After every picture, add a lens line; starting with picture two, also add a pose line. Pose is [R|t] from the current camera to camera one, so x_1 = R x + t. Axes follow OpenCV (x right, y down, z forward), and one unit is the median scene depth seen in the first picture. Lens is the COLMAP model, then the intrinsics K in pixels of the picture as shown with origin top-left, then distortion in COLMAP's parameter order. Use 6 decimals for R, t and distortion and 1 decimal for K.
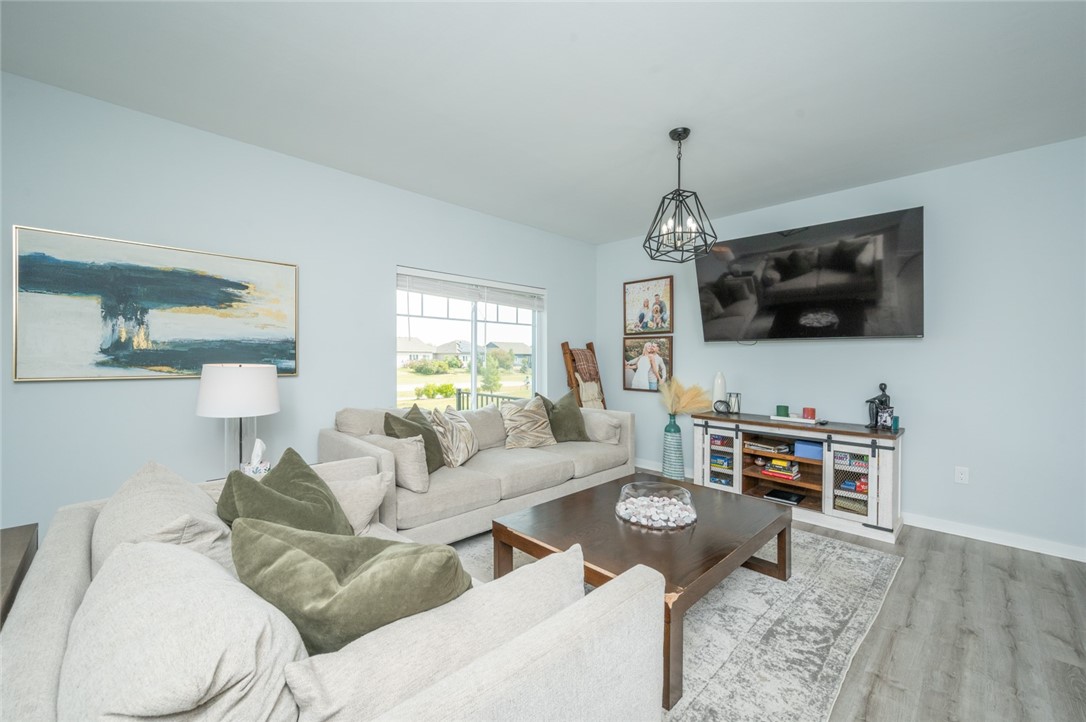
lens RADIAL K [[429.5, 0, 542.8], [0, 429.5, 365.6], [0, 0, 1]] dist [-0.004418, 0.000056]
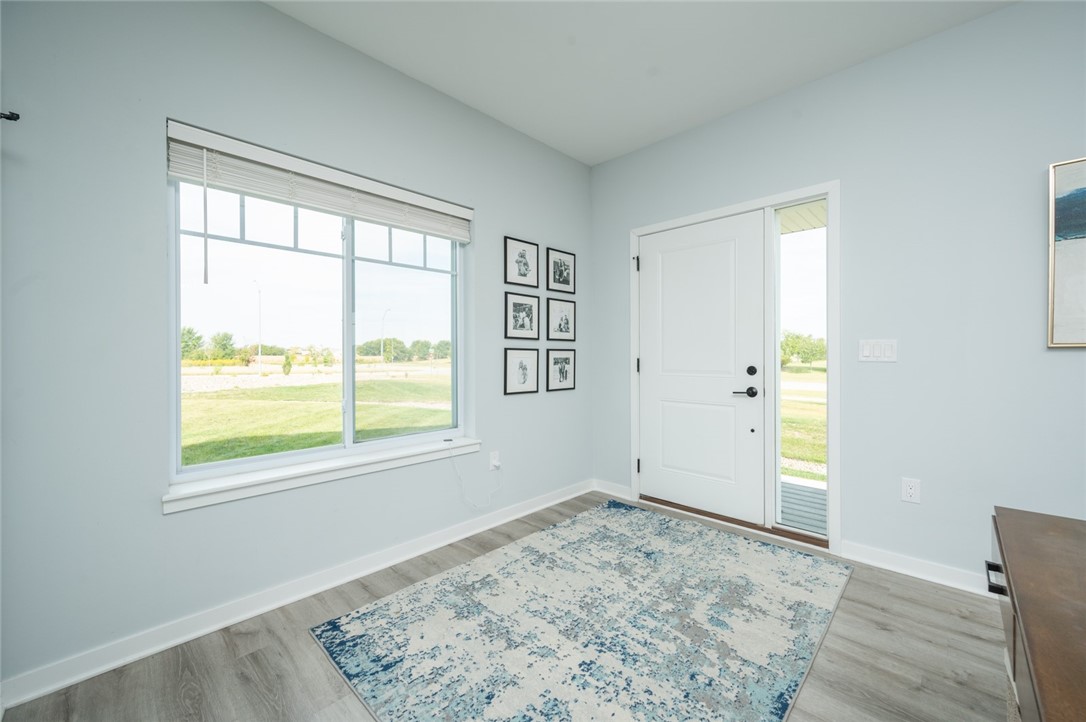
lens RADIAL K [[429.5, 0, 539.9], [0, 429.5, 356.7], [0, 0, 1]] dist [-0.004418, 0.000056]
pose [[0.019391, -0.002530, -0.999809, -0.353908], [-0.017012, 0.999851, -0.002860, 0.066436], [0.999667, 0.017064, 0.019345, -0.031077]]
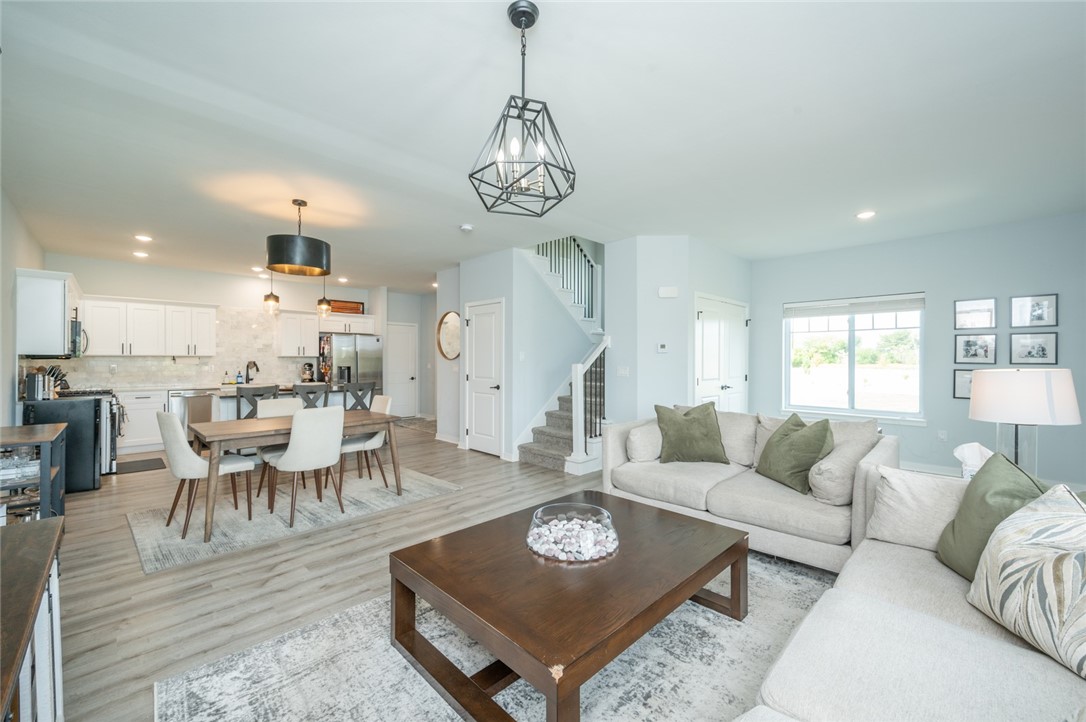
lens RADIAL K [[429.5, 0, 546.0], [0, 429.5, 359.2], [0, 0, 1]] dist [-0.004418, 0.000056]
pose [[-0.999914, -0.004790, -0.012195, 0.327785], [-0.005022, 0.999805, 0.019092, -0.034255], [0.012101, 0.019152, -0.999743, 1.817600]]
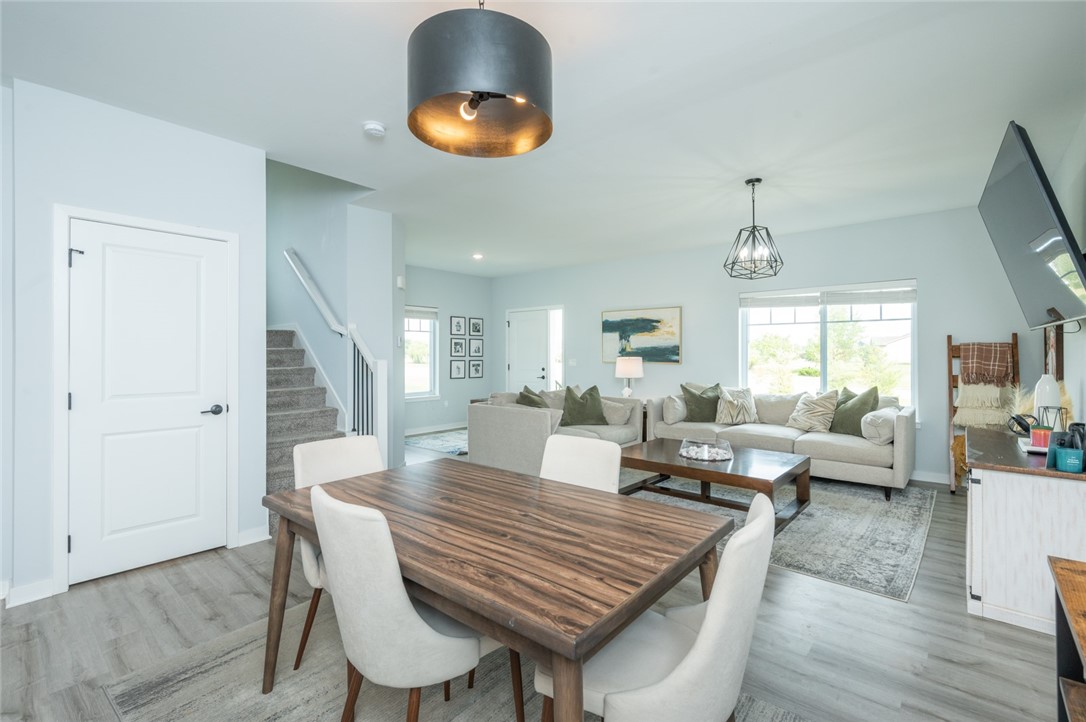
lens RADIAL K [[482.6, 0, 544.5], [0, 482.6, 352.3], [0, 0, 1]] dist [0.000059, -0.000708]
pose [[0.082943, -0.008902, -0.996515, 1.906067], [-0.019100, 0.999762, -0.010520, 0.006796], [0.996371, 0.019906, 0.082753, 0.272948]]
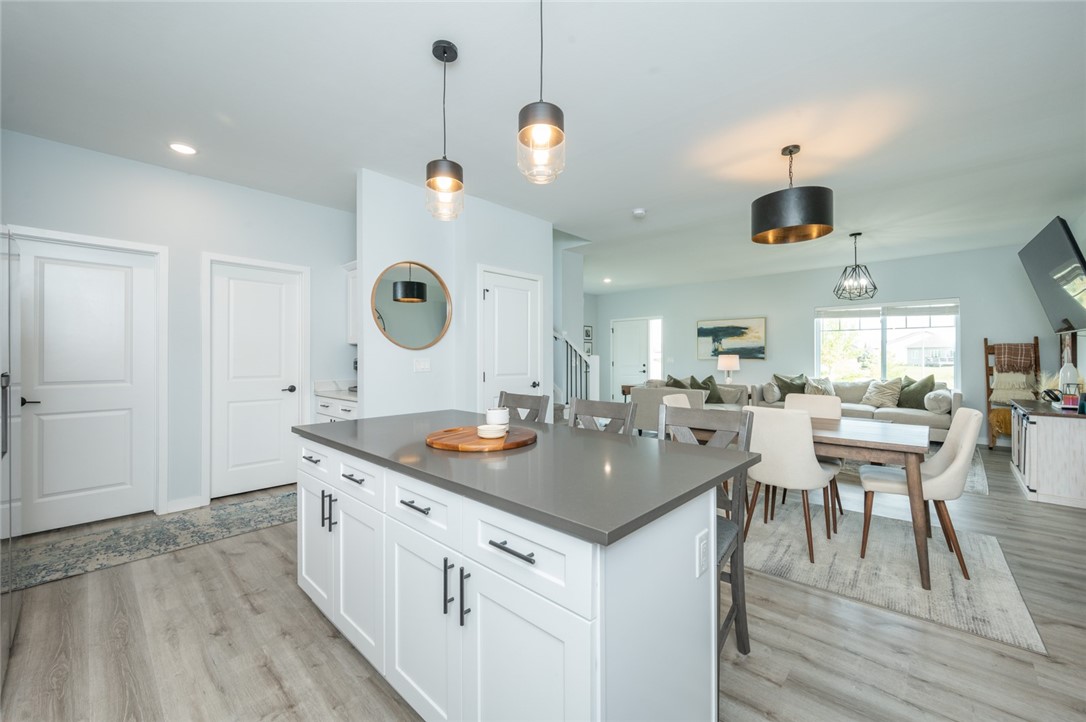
lens RADIAL K [[429.5, 0, 545.0], [0, 429.5, 354.9], [0, 0, 1]] dist [-0.004418, 0.000056]
pose [[0.040603, -0.009293, -0.999132, 2.411253], [-0.018883, 0.999771, -0.010066, 0.051500], [0.998997, 0.019275, 0.040418, -0.518475]]
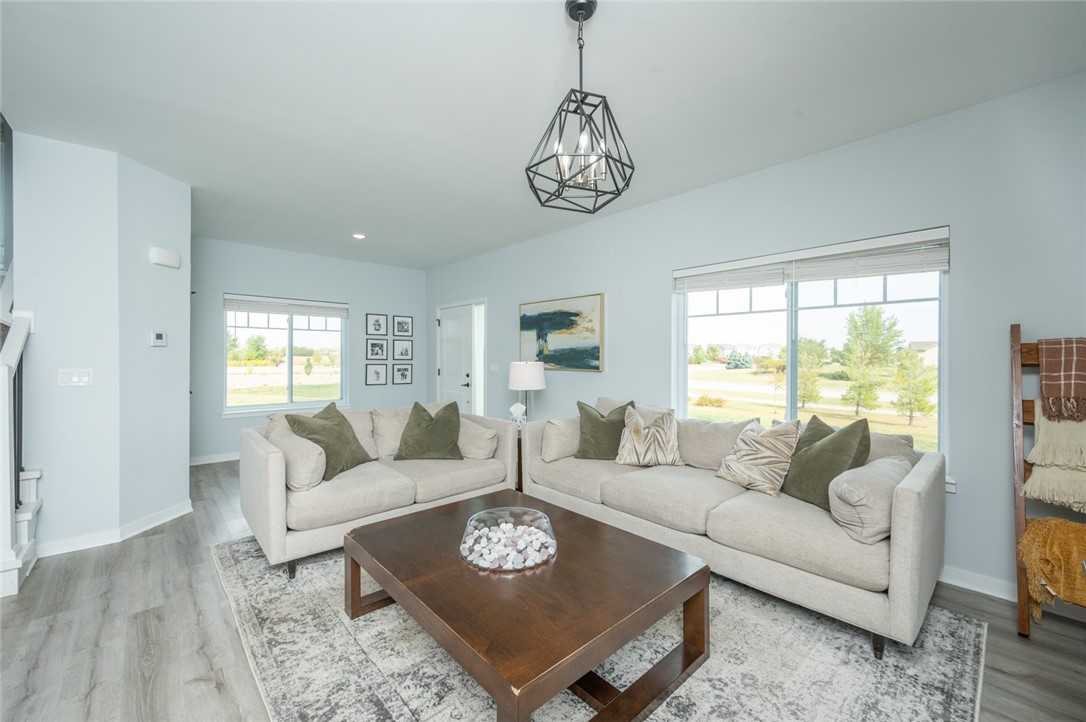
lens RADIAL K [[429.5, 0, 541.0], [0, 429.5, 357.8], [0, 0, 1]] dist [-0.004418, 0.000056]
pose [[-0.032924, -0.004287, -0.999449, 1.063944], [-0.023472, 0.999718, -0.003515, -0.014801], [0.999182, 0.023343, -0.033016, 1.063077]]
